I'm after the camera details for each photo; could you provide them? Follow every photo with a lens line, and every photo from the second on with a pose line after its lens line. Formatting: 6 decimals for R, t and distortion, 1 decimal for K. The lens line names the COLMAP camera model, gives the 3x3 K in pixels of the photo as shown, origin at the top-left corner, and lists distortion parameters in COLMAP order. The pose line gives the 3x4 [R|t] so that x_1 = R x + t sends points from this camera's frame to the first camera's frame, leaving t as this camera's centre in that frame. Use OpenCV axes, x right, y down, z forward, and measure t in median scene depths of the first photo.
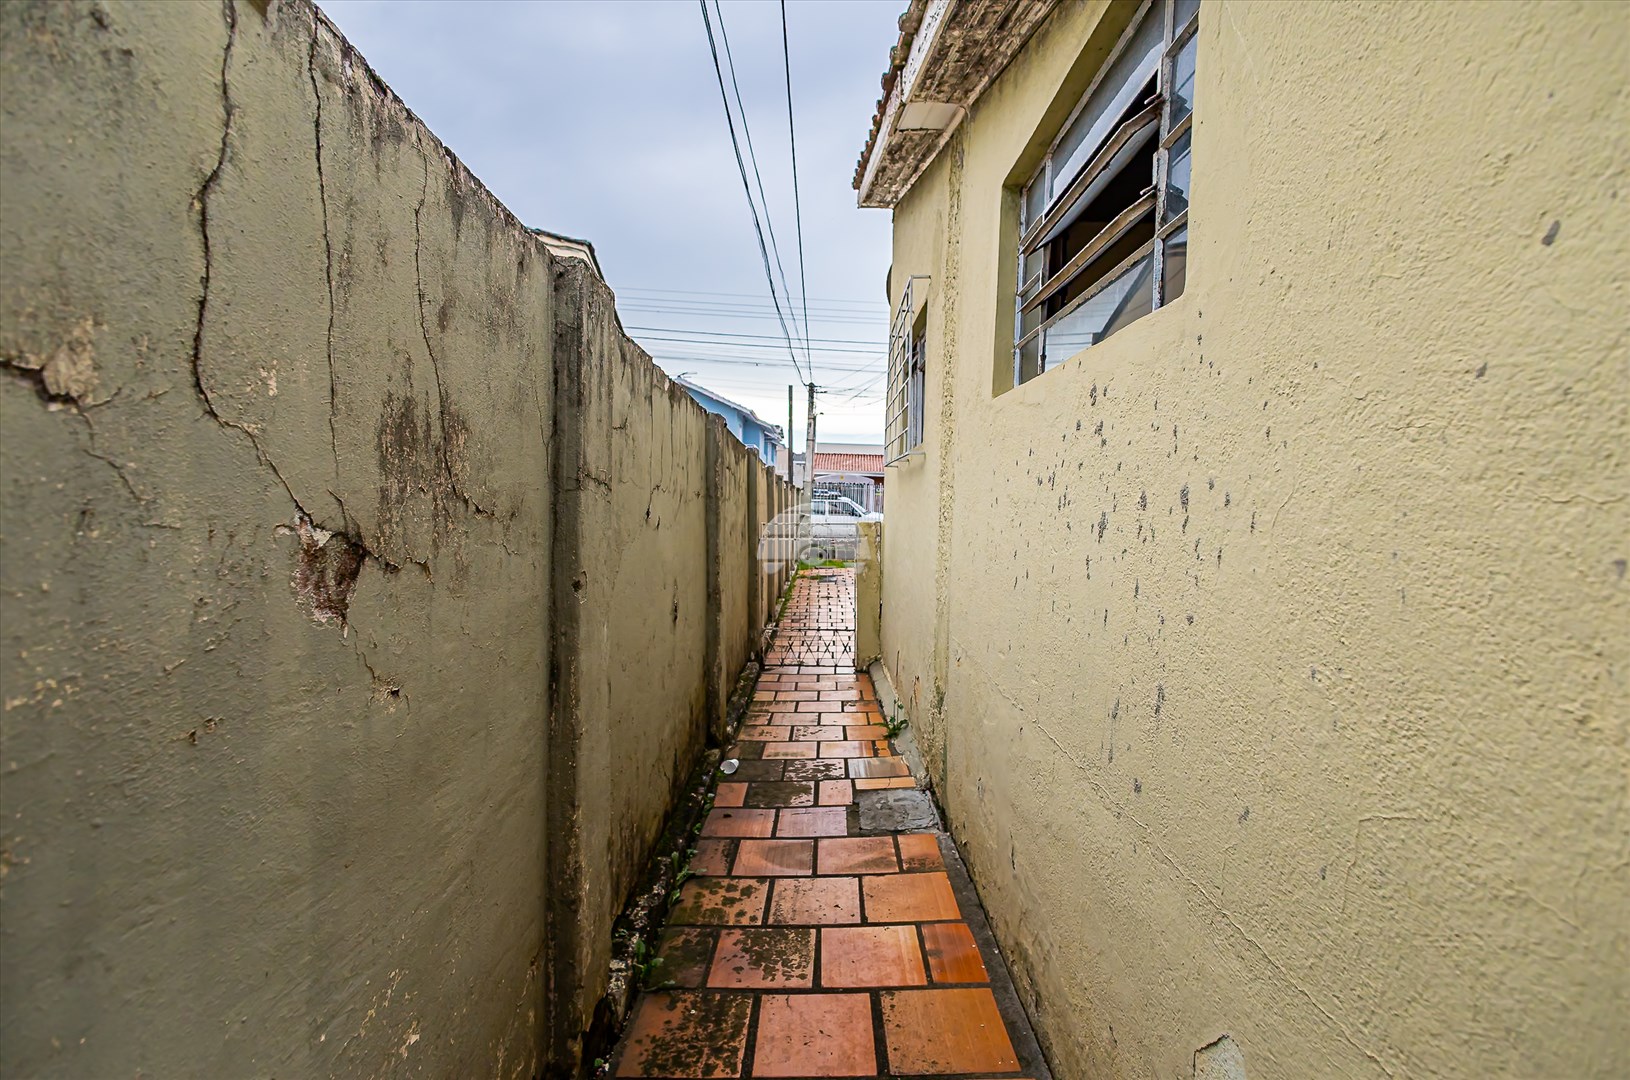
lens RADIAL K [[741.9, 0, 815.0], [0, 741.9, 540.0], [0, 0, 1]] dist [0.006314, -0.001949]
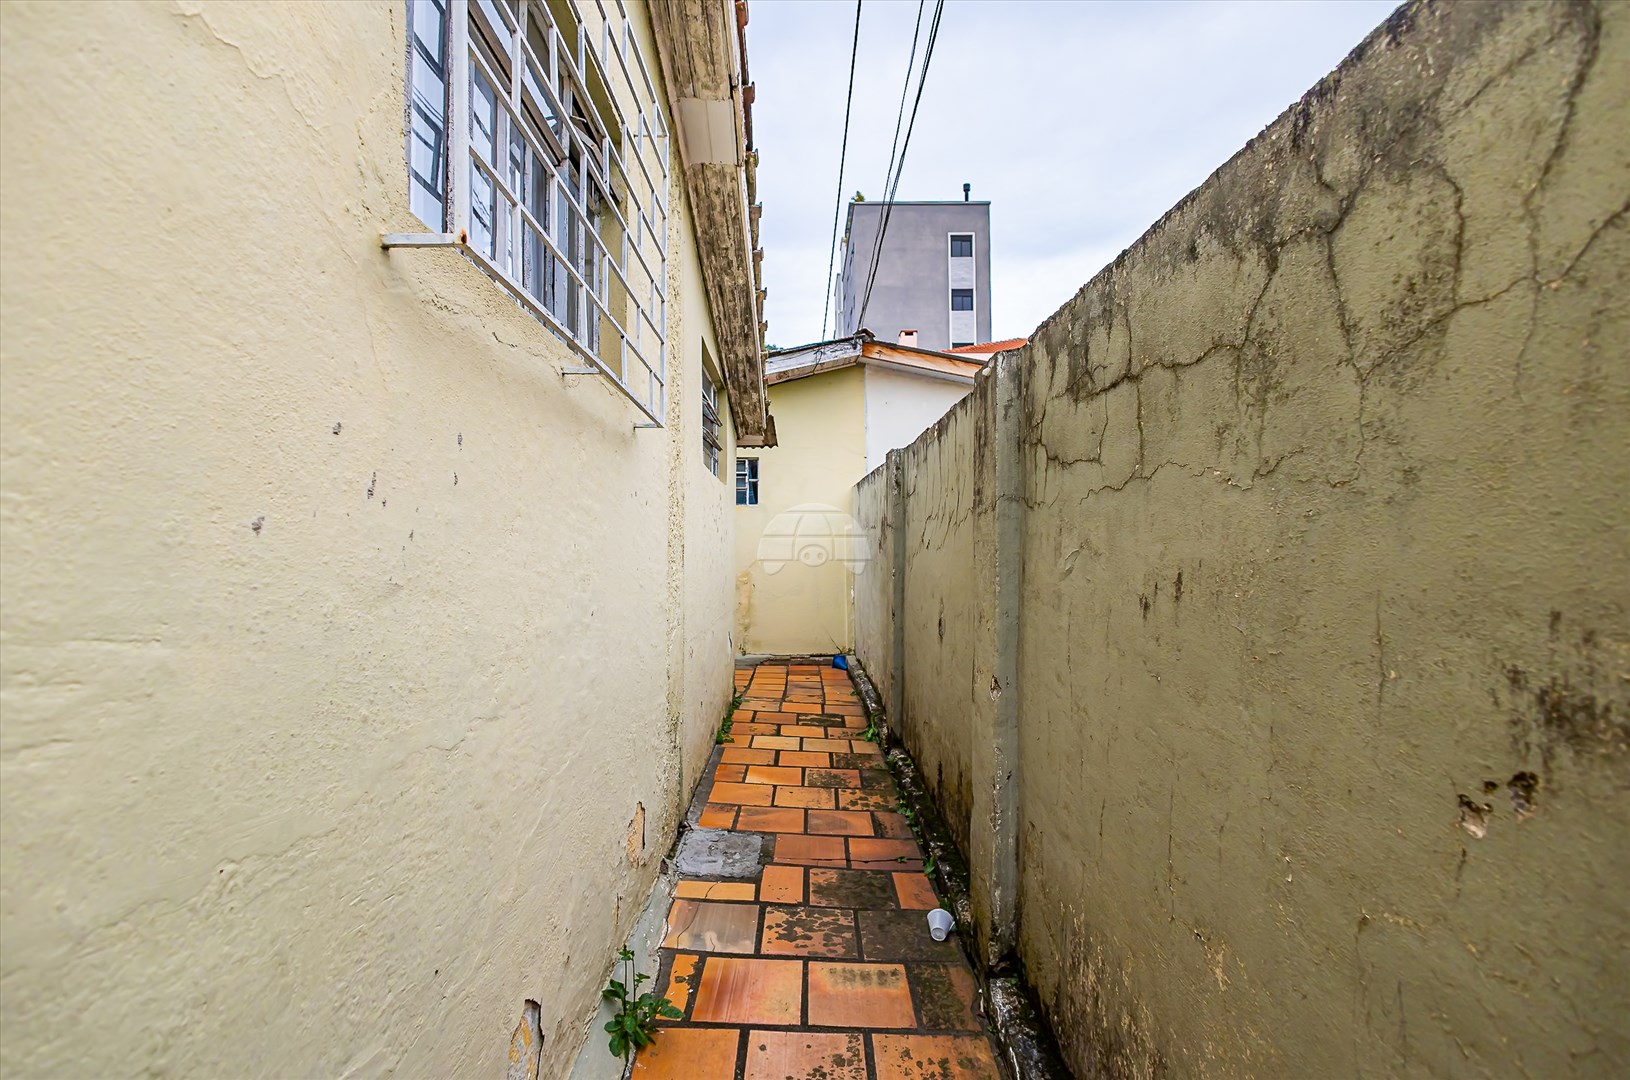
lens RADIAL K [[741.9, 0, 815.0], [0, 741.9, 540.0], [0, 0, 1]] dist [0.006314, -0.001949]
pose [[-0.999310, -0.029232, -0.022920, 0.025214], [-0.029960, 0.999037, 0.032067, -0.061275], [0.021960, 0.032731, -0.999223, 2.062445]]
